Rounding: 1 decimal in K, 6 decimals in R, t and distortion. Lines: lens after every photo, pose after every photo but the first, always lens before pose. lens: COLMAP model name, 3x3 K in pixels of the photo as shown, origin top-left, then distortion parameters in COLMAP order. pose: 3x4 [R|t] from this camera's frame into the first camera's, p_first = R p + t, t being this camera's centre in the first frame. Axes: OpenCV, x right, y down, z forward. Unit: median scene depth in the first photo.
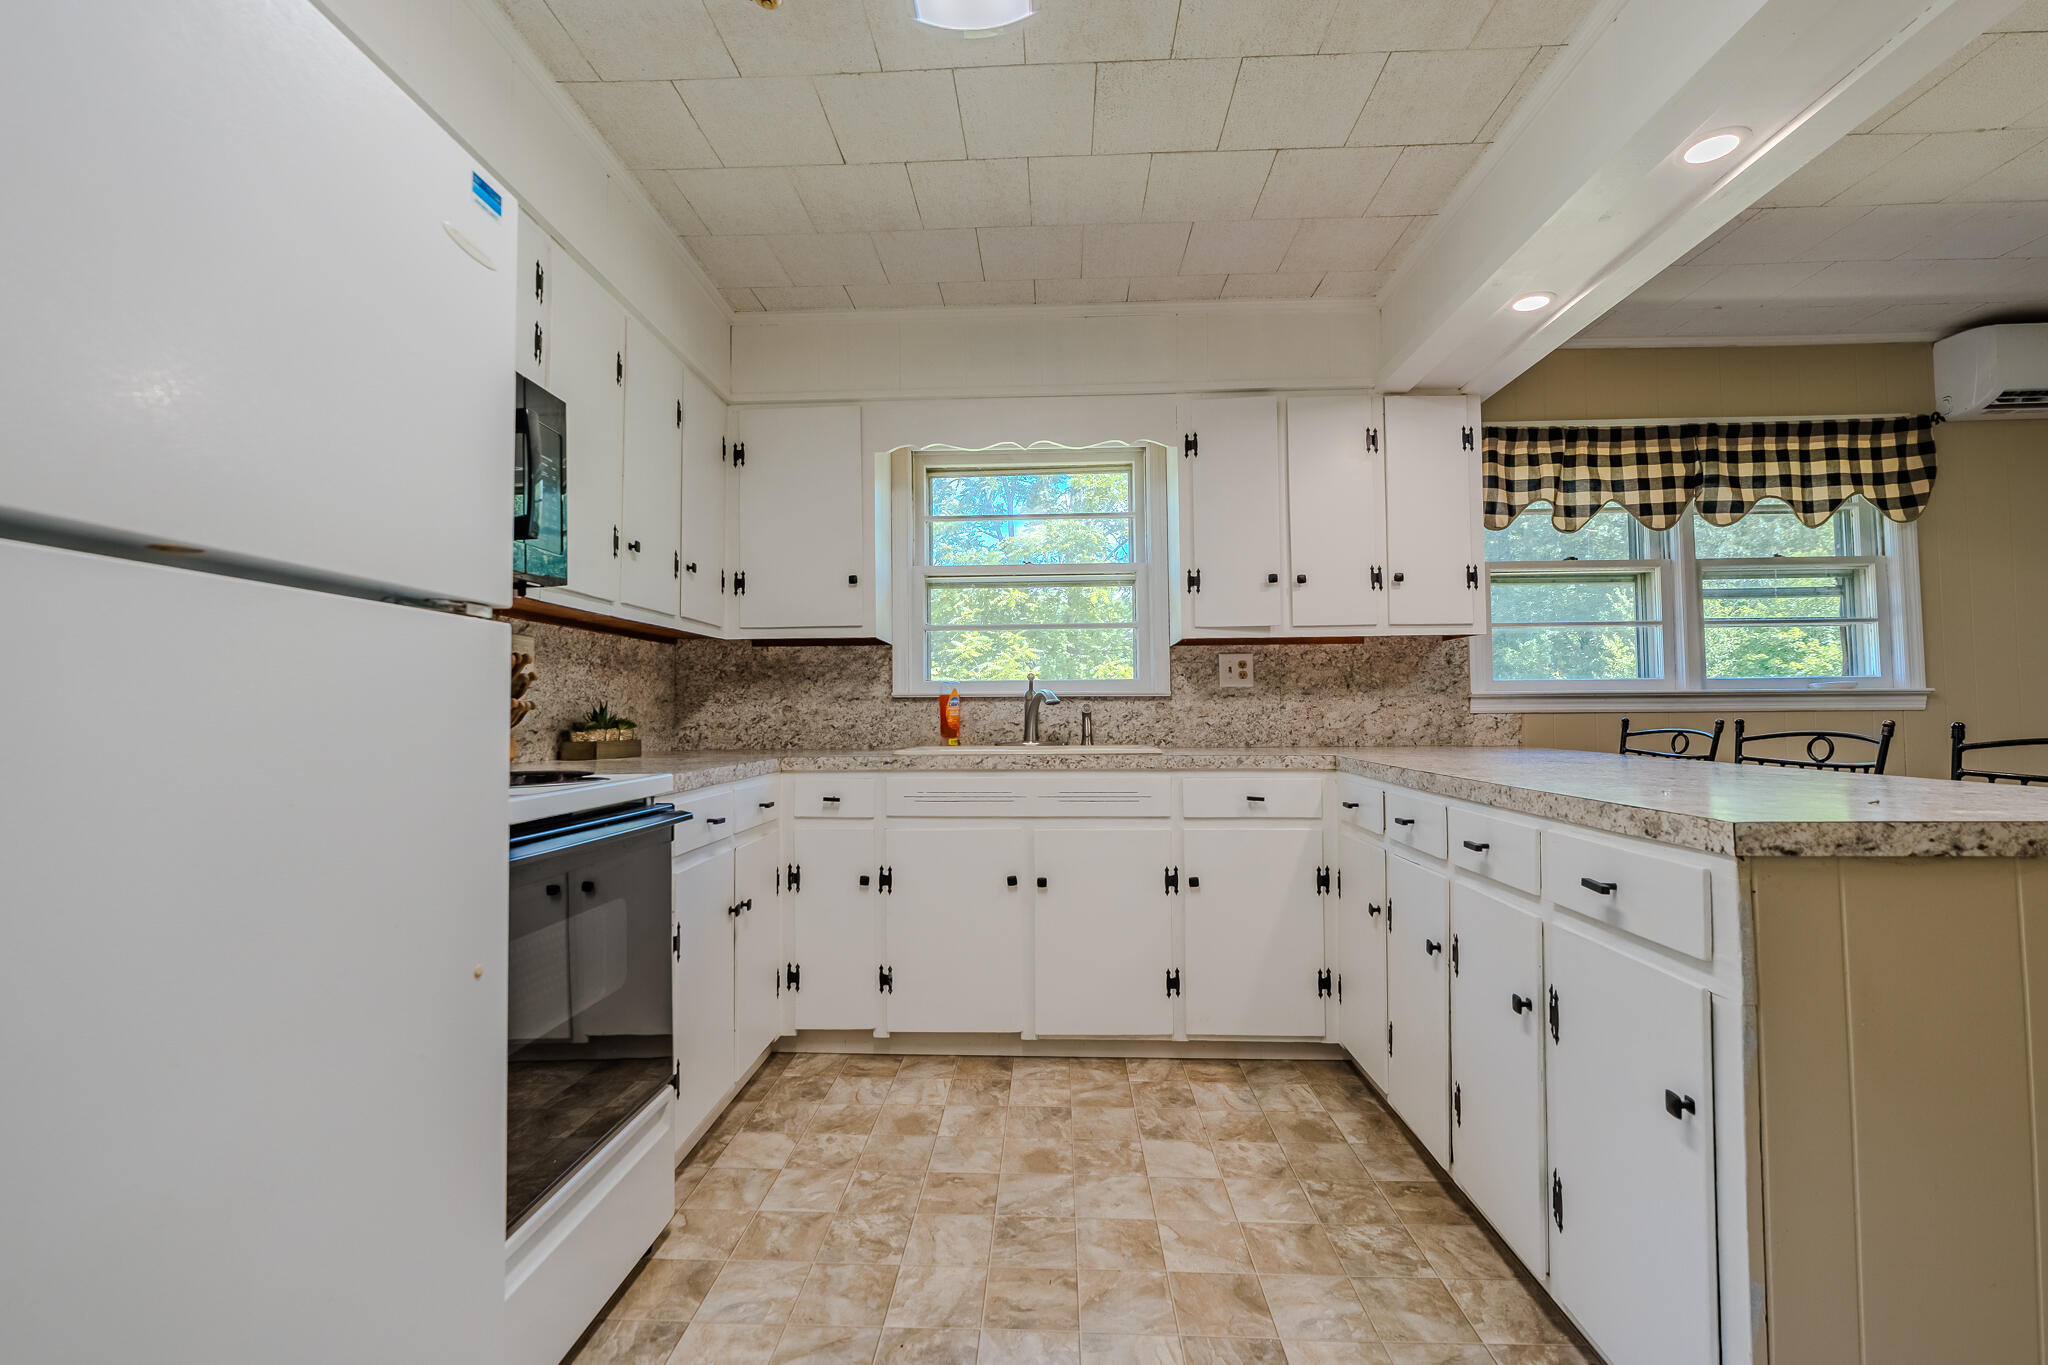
lens RADIAL K [[861.3, 0, 1024.5], [0, 861.3, 683.6], [0, 0, 1]] dist [-0.004707, -0.000334]
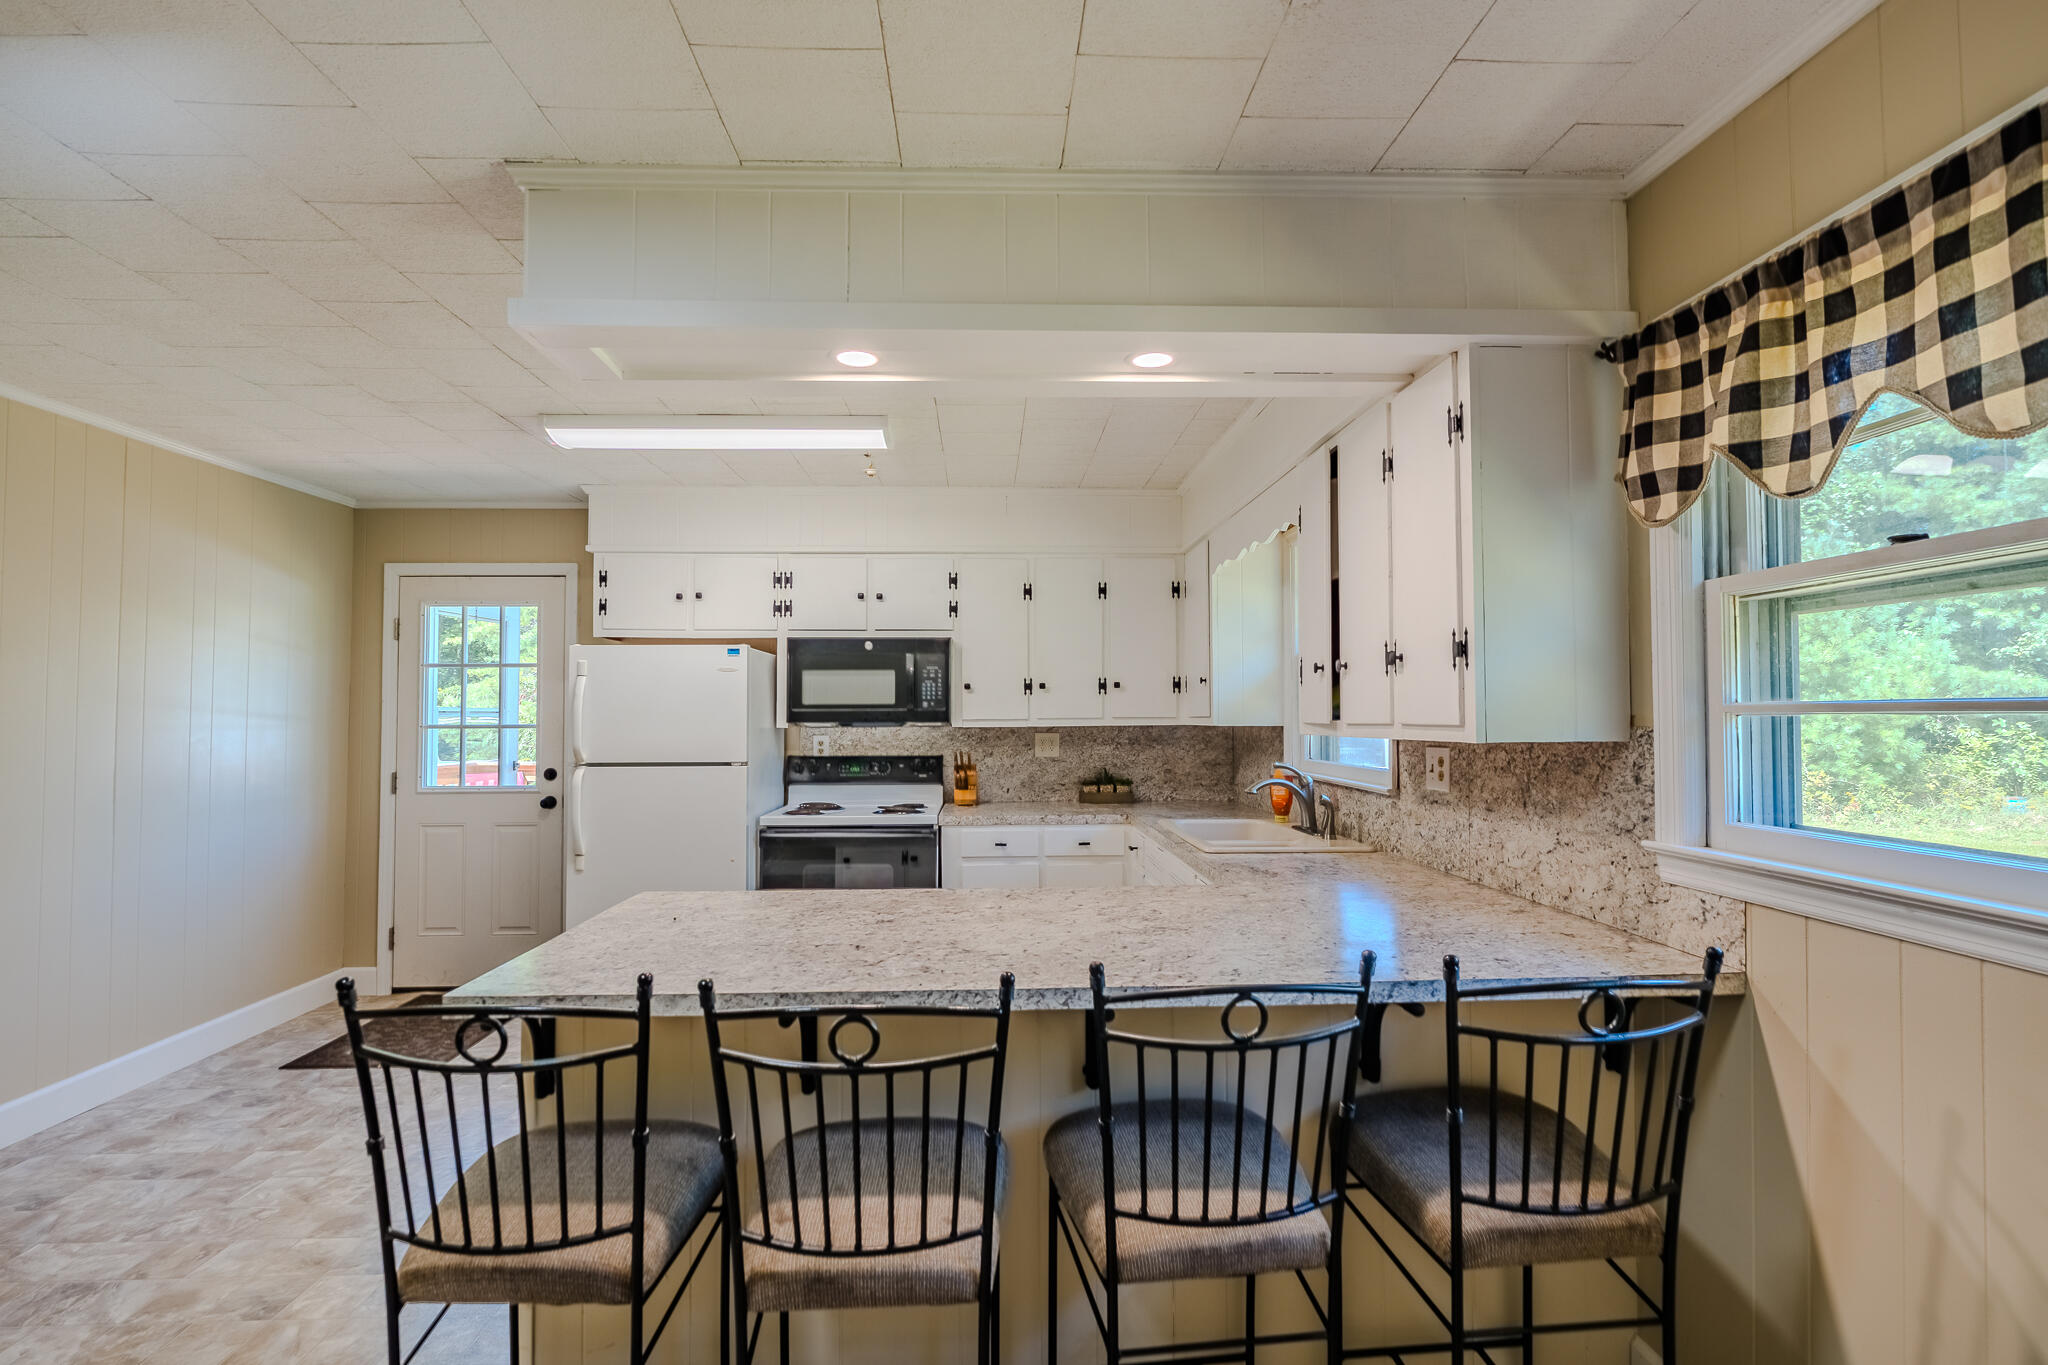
lens RADIAL K [[933.1, 0, 1012.2], [0, 933.1, 685.6], [0, 0, 1]] dist [-0.000364, -0.000935]
pose [[0.073312, -0.024335, -0.997012, 1.066089], [0.037720, 0.999055, -0.021612, -0.087522], [0.996595, -0.036023, 0.074161, 0.577333]]
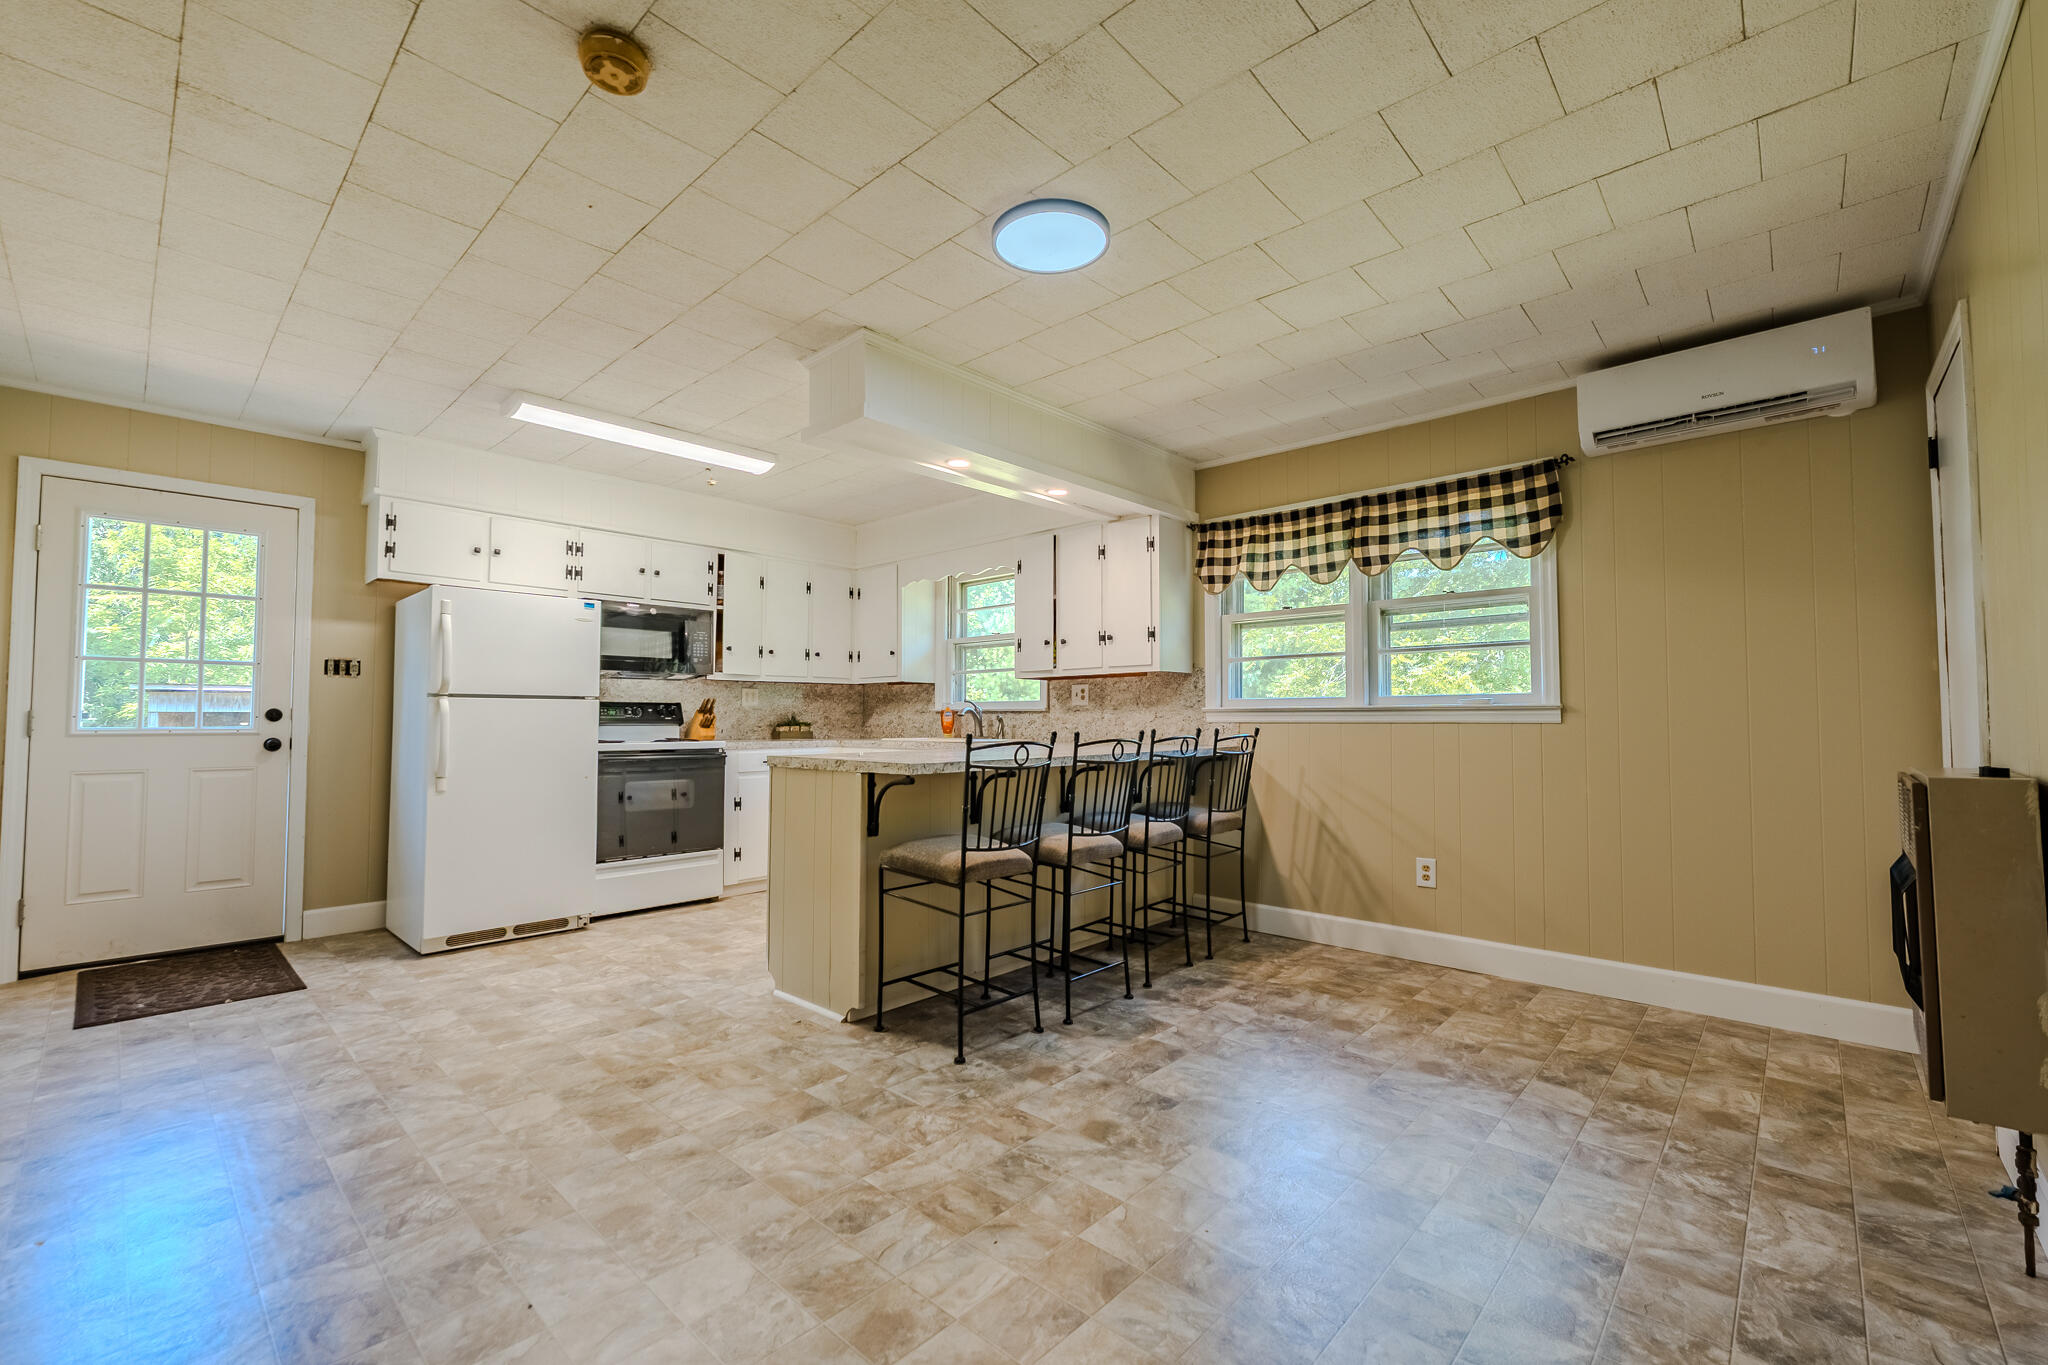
lens RADIAL K [[861.3, 0, 1024.9], [0, 861.3, 684.0], [0, 0, 1]] dist [-0.004707, -0.000334]
pose [[0.761063, -0.020676, -0.648349, 1.234857], [0.017418, 0.999783, -0.011438, -0.019129], [0.648444, -0.002588, 0.761258, -0.296074]]
